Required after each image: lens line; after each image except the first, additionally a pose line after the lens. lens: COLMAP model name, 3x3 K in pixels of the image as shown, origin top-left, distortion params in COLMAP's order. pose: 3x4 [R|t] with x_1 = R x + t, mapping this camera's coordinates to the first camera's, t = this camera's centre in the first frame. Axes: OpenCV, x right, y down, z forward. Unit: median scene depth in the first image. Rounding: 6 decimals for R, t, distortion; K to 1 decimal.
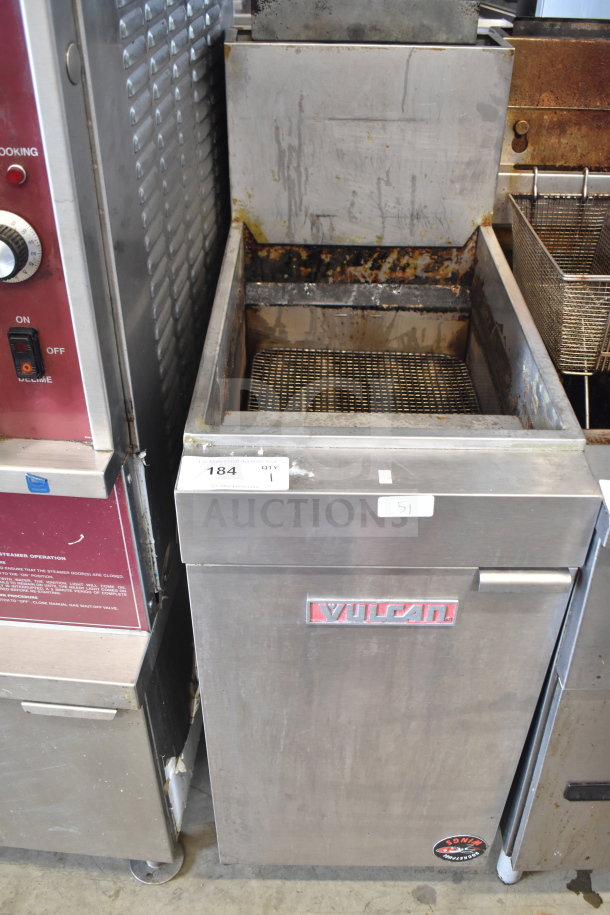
lens RADIAL K [[862.2, 0, 307.0], [0, 862.2, 457.9], [0, 0, 1]] dist [-0.051007, 0.000000]
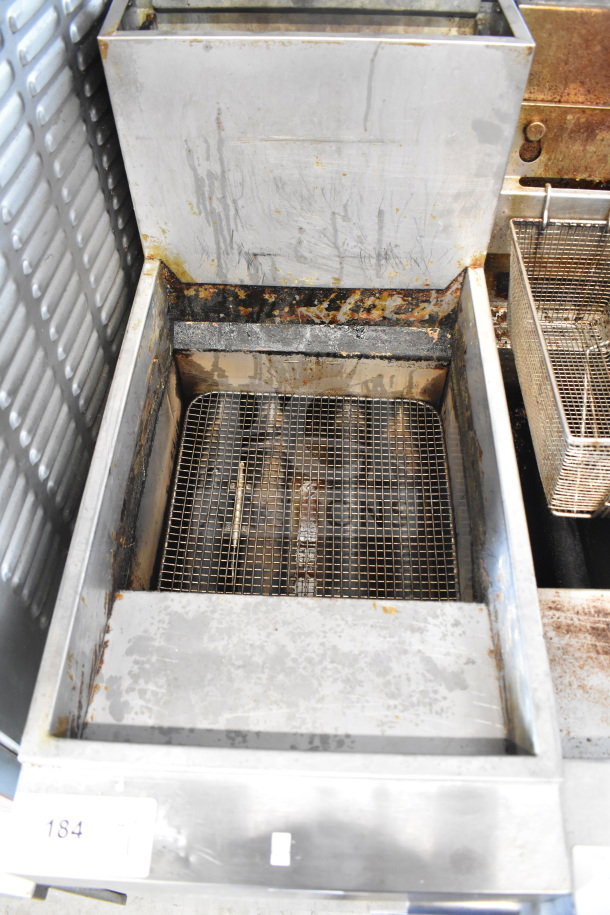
lens RADIAL K [[716.5, 0, 306.6], [0, 716.5, 457.7], [0, 0, 1]] dist [-0.078385, 0.003800]
pose [[0.999512, 0.016549, -0.026488, 0.079741], [-0.007433, 0.949752, 0.312917, -0.315165], [0.030335, -0.312567, 0.949411, 0.351769]]
